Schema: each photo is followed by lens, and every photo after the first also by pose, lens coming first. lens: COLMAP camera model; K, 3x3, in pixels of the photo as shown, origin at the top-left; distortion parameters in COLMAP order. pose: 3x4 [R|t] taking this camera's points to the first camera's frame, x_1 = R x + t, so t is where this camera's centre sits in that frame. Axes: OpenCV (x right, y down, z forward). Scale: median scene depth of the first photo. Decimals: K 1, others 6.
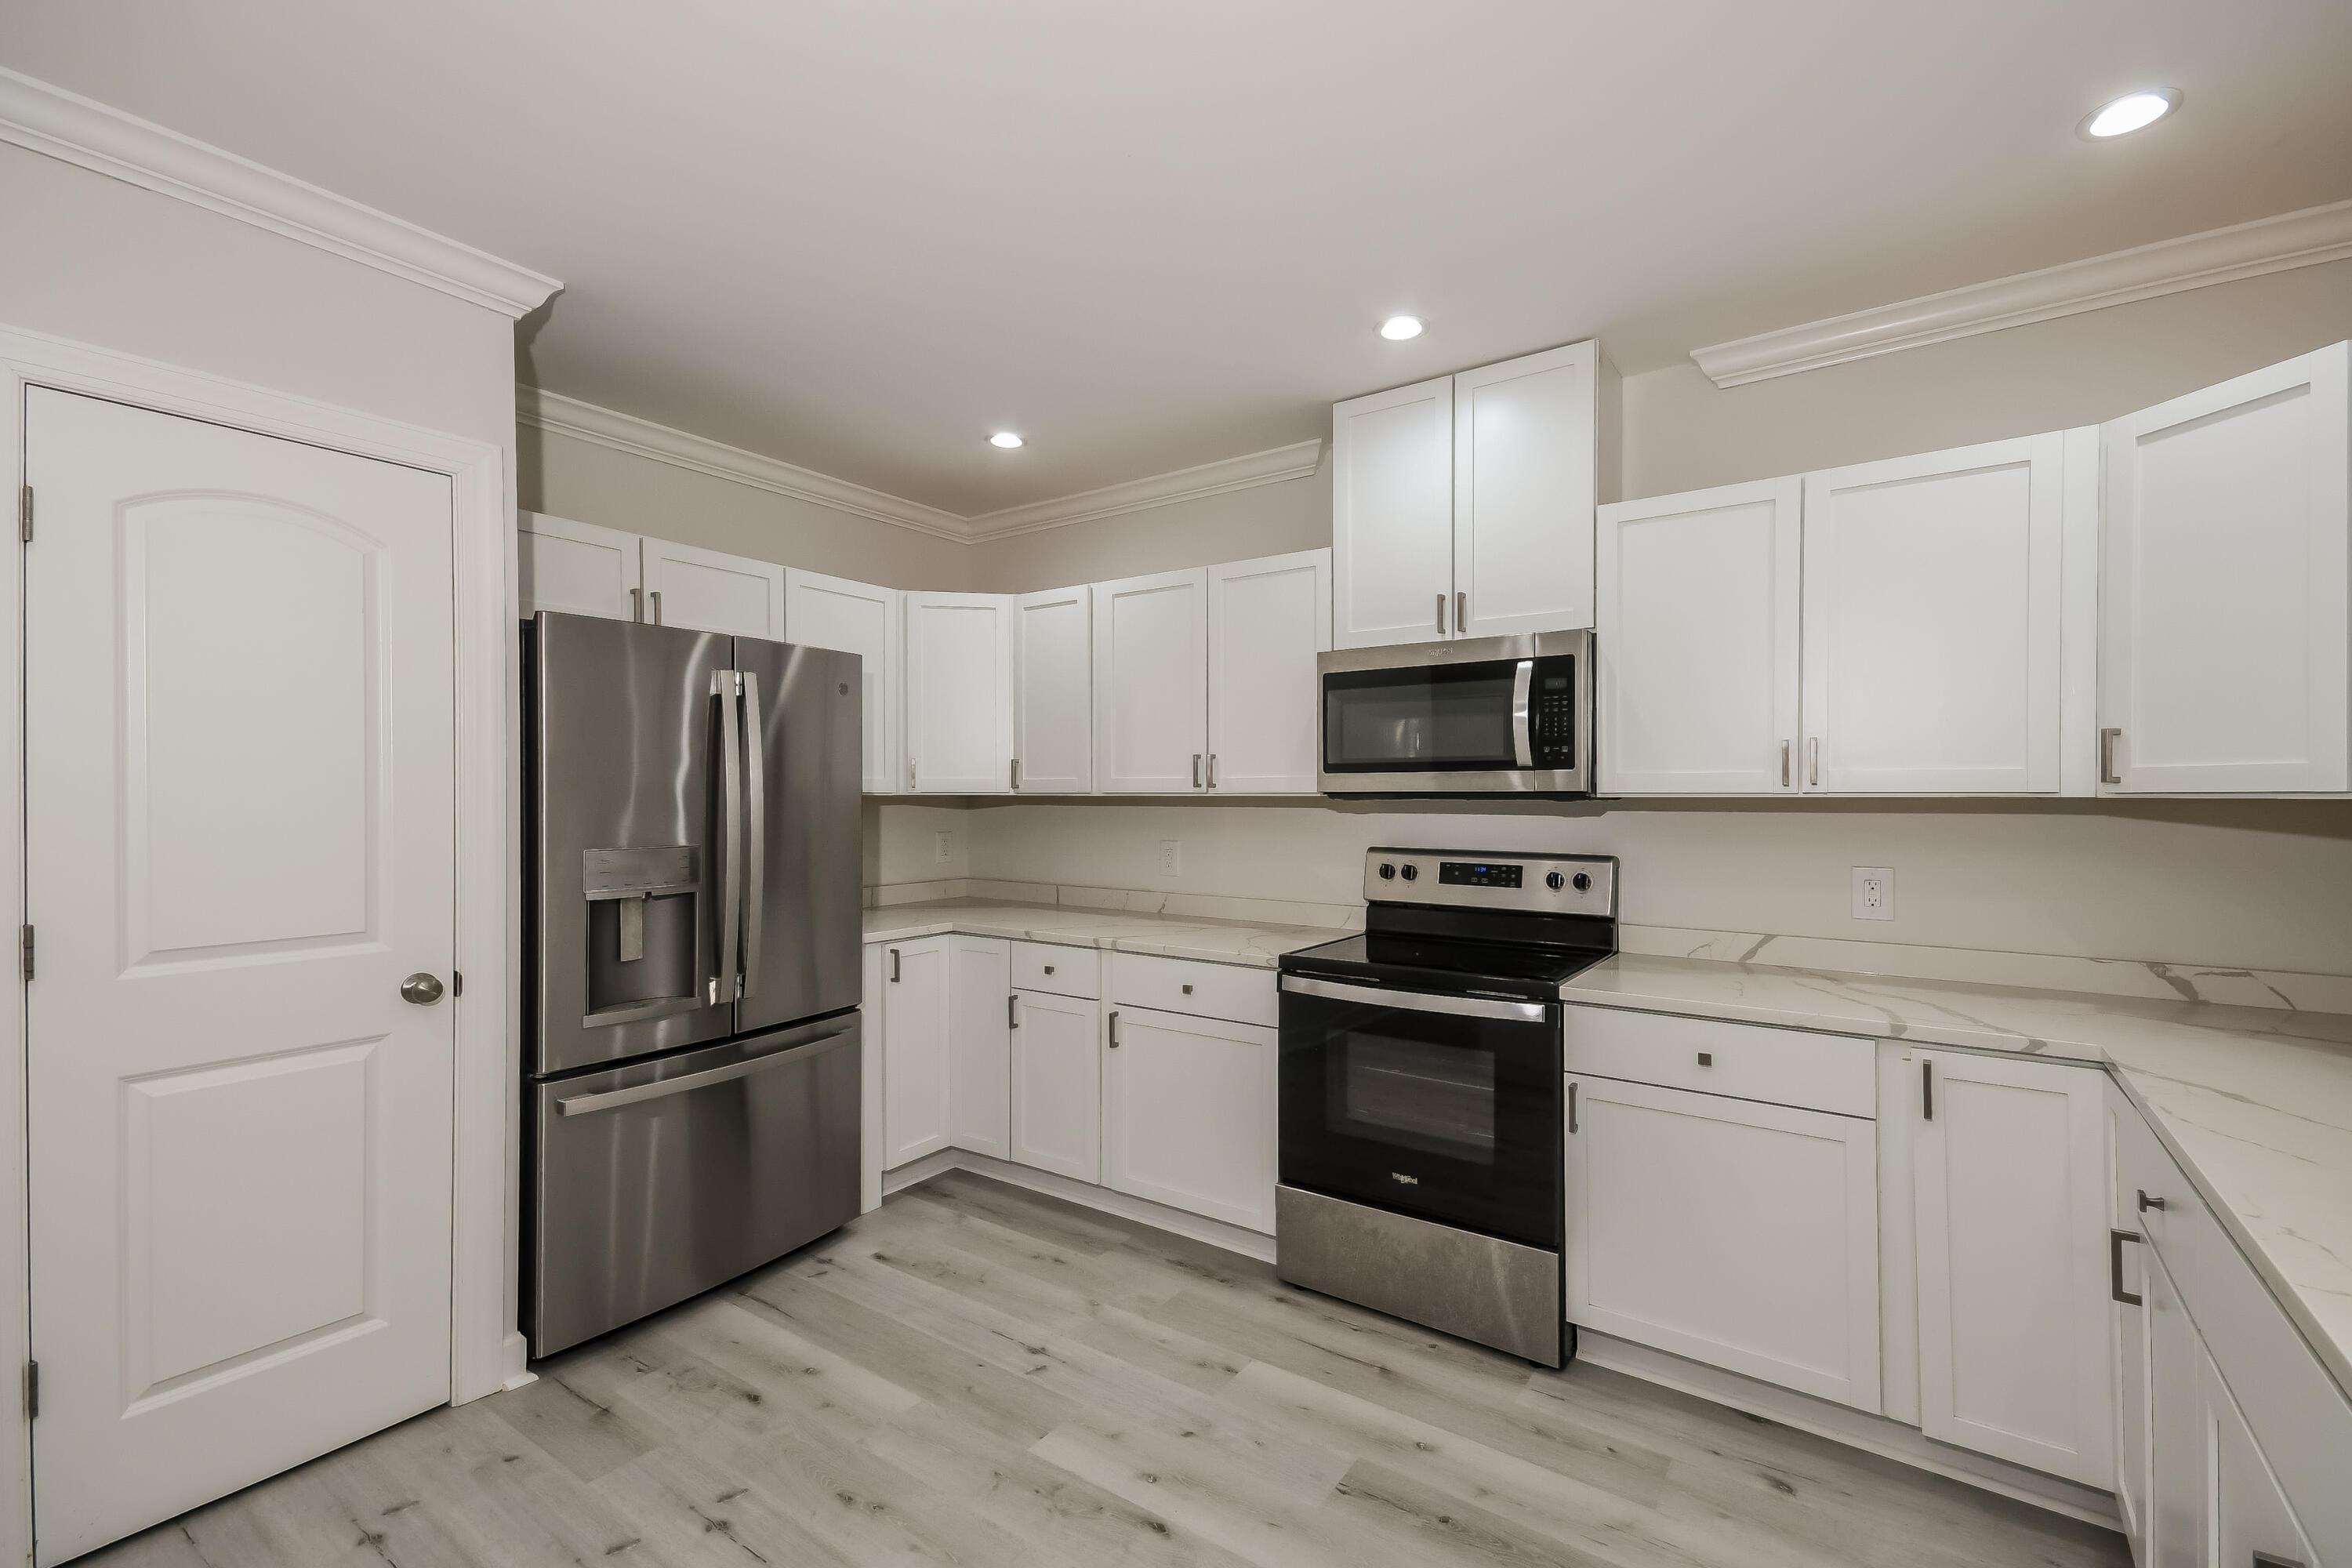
lens RADIAL K [[1005.0, 0, 1178.5], [0, 1005.0, 807.7], [0, 0, 1]] dist [0.029604, 0.000062]
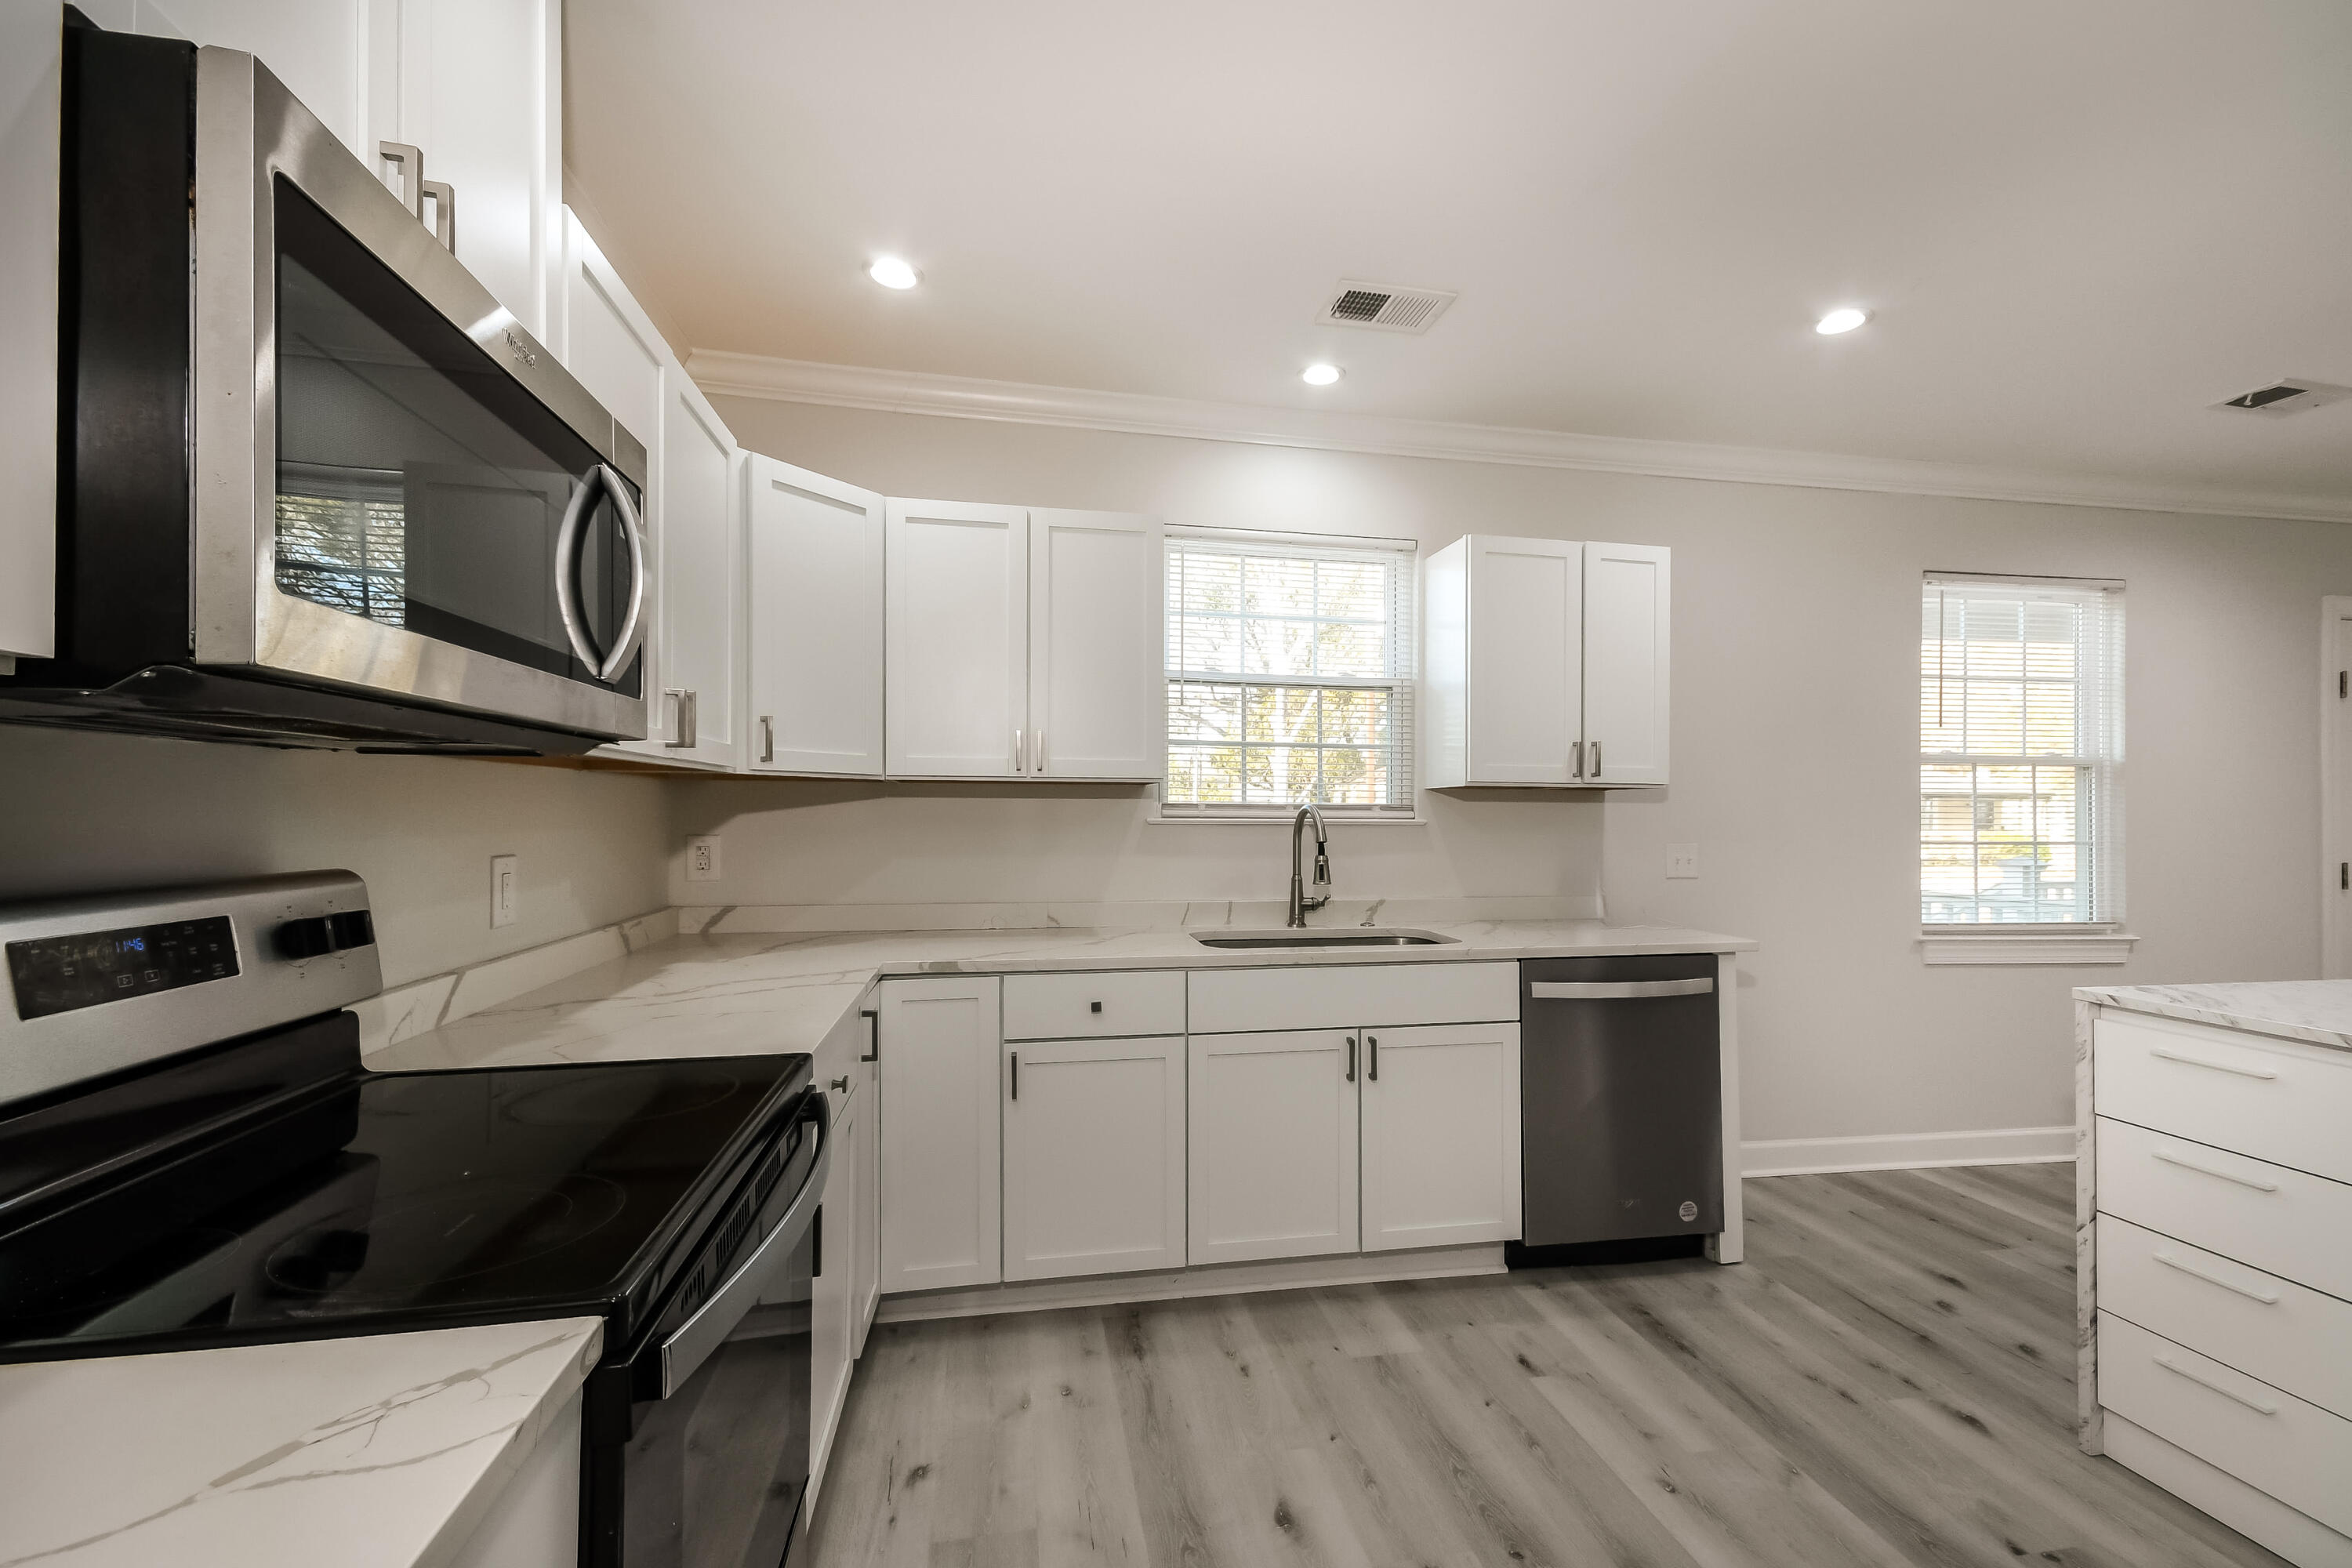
lens RADIAL K [[1005.0, 0, 1178.5], [0, 1005.0, 807.7], [0, 0, 1]] dist [0.029604, 0.000062]
pose [[0.694448, -0.015785, 0.719370, -0.588266], [0.003368, 0.999820, 0.018688, -0.006536], [-0.719535, -0.010555, 0.694376, 0.394598]]
